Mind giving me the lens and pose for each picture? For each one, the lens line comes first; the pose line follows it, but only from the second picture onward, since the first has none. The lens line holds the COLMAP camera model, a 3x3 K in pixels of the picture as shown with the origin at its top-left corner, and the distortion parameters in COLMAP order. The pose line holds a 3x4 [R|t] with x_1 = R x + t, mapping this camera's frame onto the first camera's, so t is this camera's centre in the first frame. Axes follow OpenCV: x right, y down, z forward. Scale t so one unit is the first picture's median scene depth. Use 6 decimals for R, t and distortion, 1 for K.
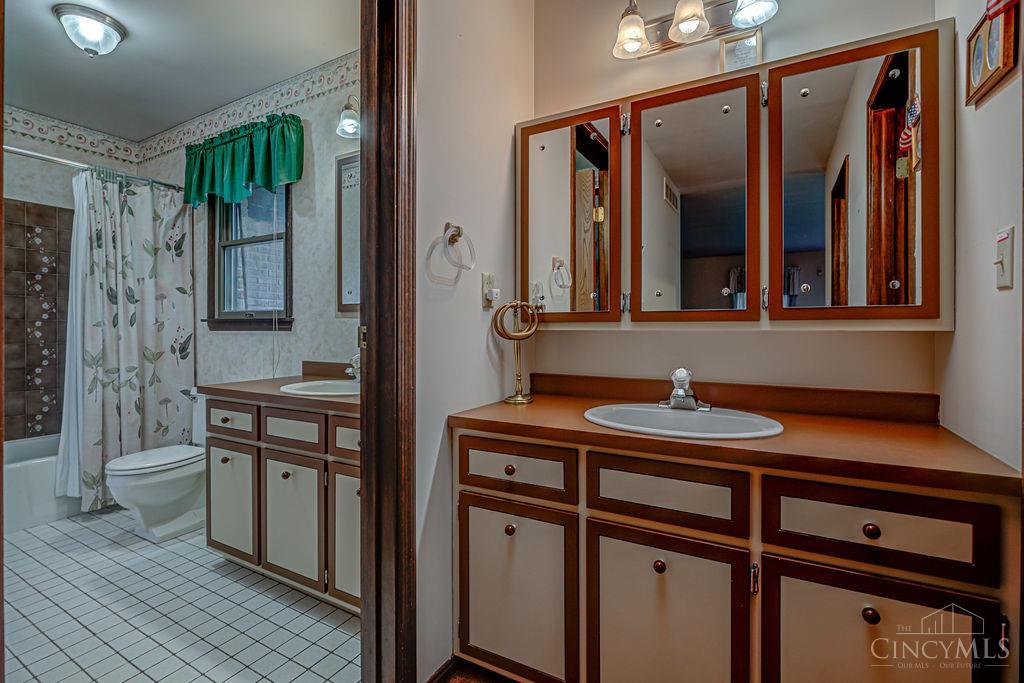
lens RADIAL K [[470.8, 0, 509.6], [0, 470.8, 331.9], [0, 0, 1]] dist [-0.005793, 0.000127]
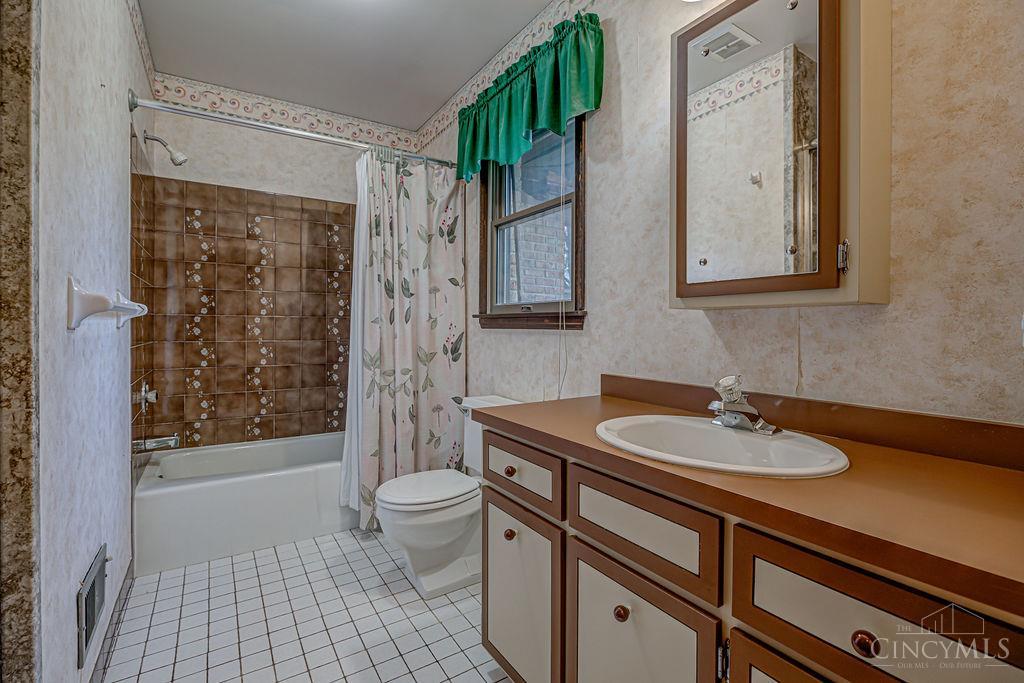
lens RADIAL K [[470.8, 0, 513.7], [0, 470.8, 334.3], [0, 0, 1]] dist [-0.005793, 0.000127]
pose [[0.885883, 0.011341, -0.463770, -0.227698], [-0.007024, 0.999914, 0.011036, -0.002196], [0.463855, -0.006519, 0.885887, 0.325691]]
